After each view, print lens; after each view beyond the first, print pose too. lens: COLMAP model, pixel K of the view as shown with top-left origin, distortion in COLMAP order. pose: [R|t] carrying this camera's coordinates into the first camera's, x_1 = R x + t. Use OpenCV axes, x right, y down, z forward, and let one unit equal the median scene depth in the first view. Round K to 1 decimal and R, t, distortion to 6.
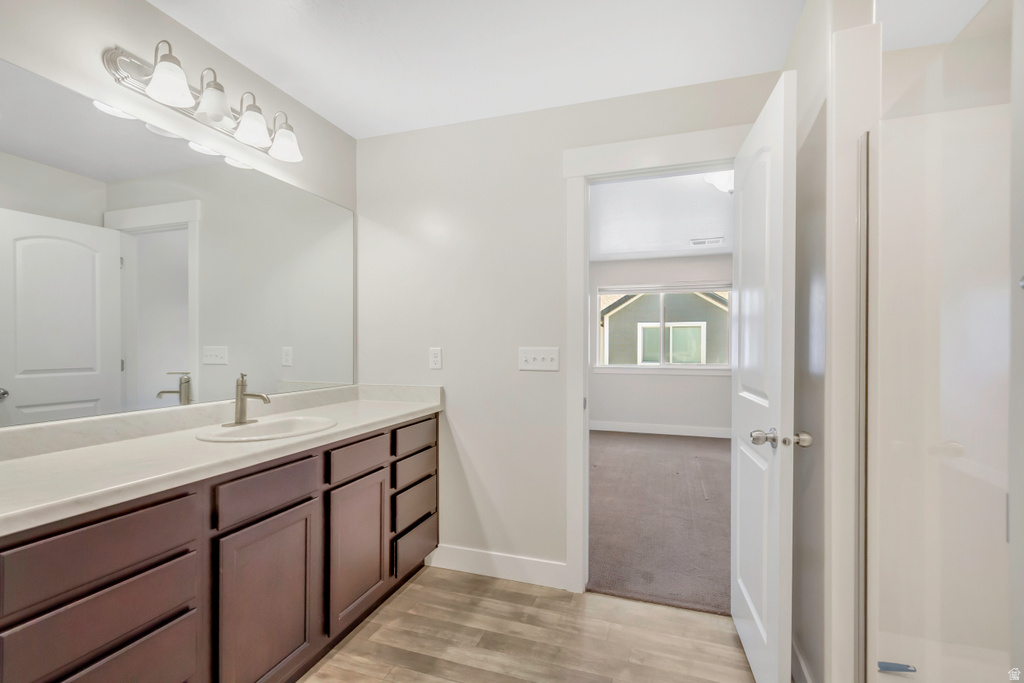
lens RADIAL K [[468.4, 0, 505.8], [0, 468.4, 347.7], [0, 0, 1]] dist [0.007531, -0.000465]
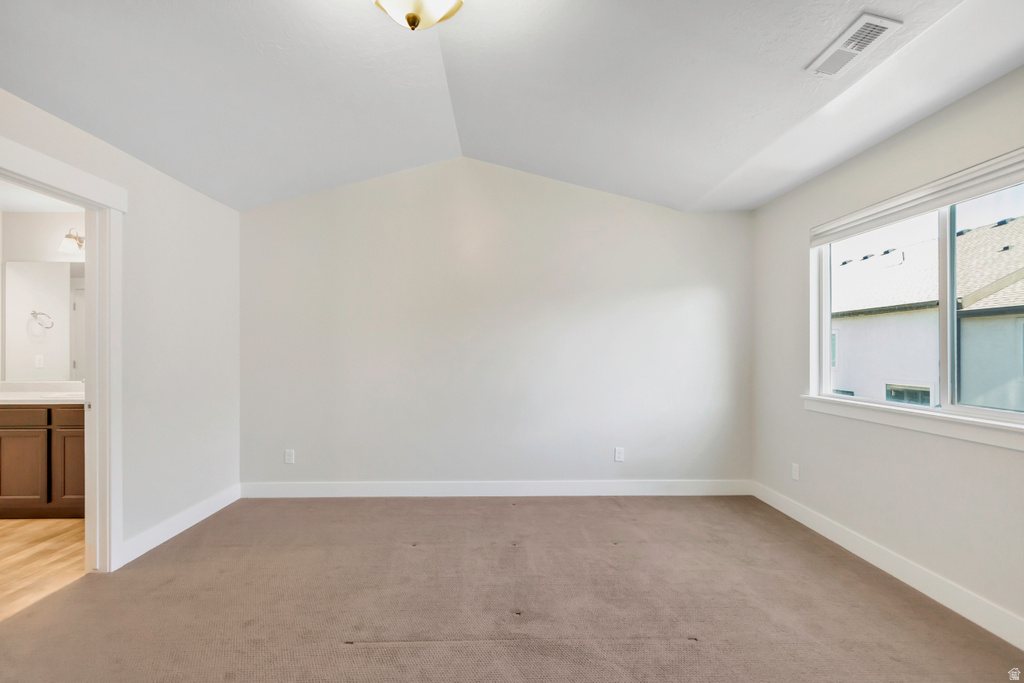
lens RADIAL K [[468.4, 0, 505.8], [0, 468.4, 347.7], [0, 0, 1]] dist [0.007531, -0.000465]
pose [[0.337417, -0.003057, -0.941350, 0.621076], [-0.004069, 0.999981, -0.004706, -0.008593], [0.941346, 0.005418, 0.337398, 0.615779]]
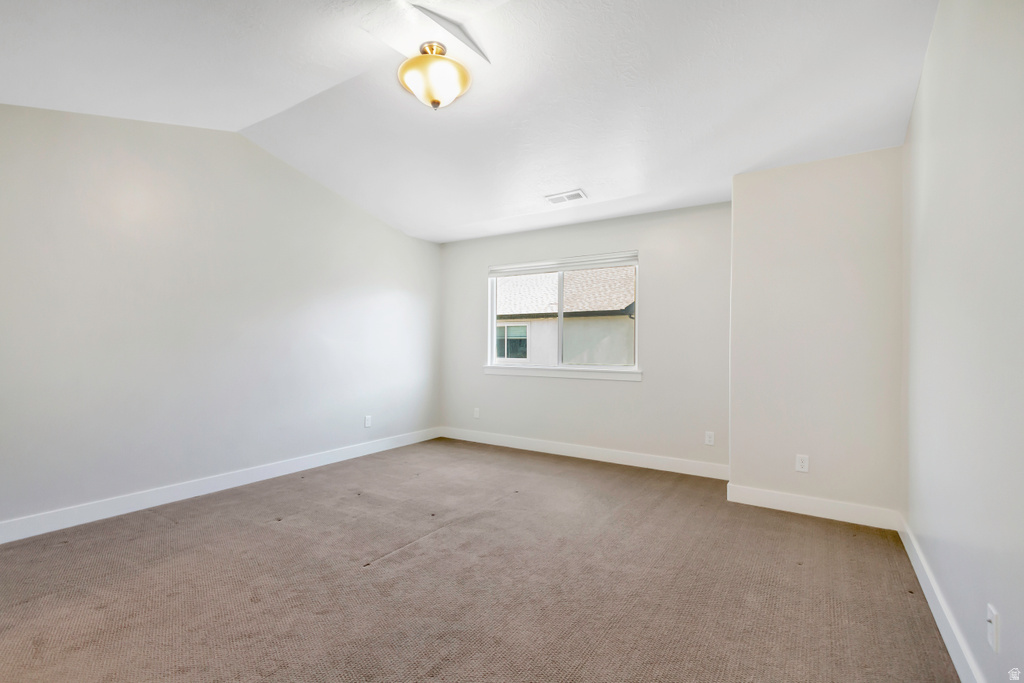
lens RADIAL K [[466.1, 0, 502.9], [0, 466.1, 343.0], [0, 0, 1]] dist [0.001910, 0.000117]
pose [[0.966241, -0.000110, -0.257639, 0.488064], [-0.002595, 0.999945, -0.010159, 0.008902], [0.257626, 0.010485, 0.966188, 0.254599]]
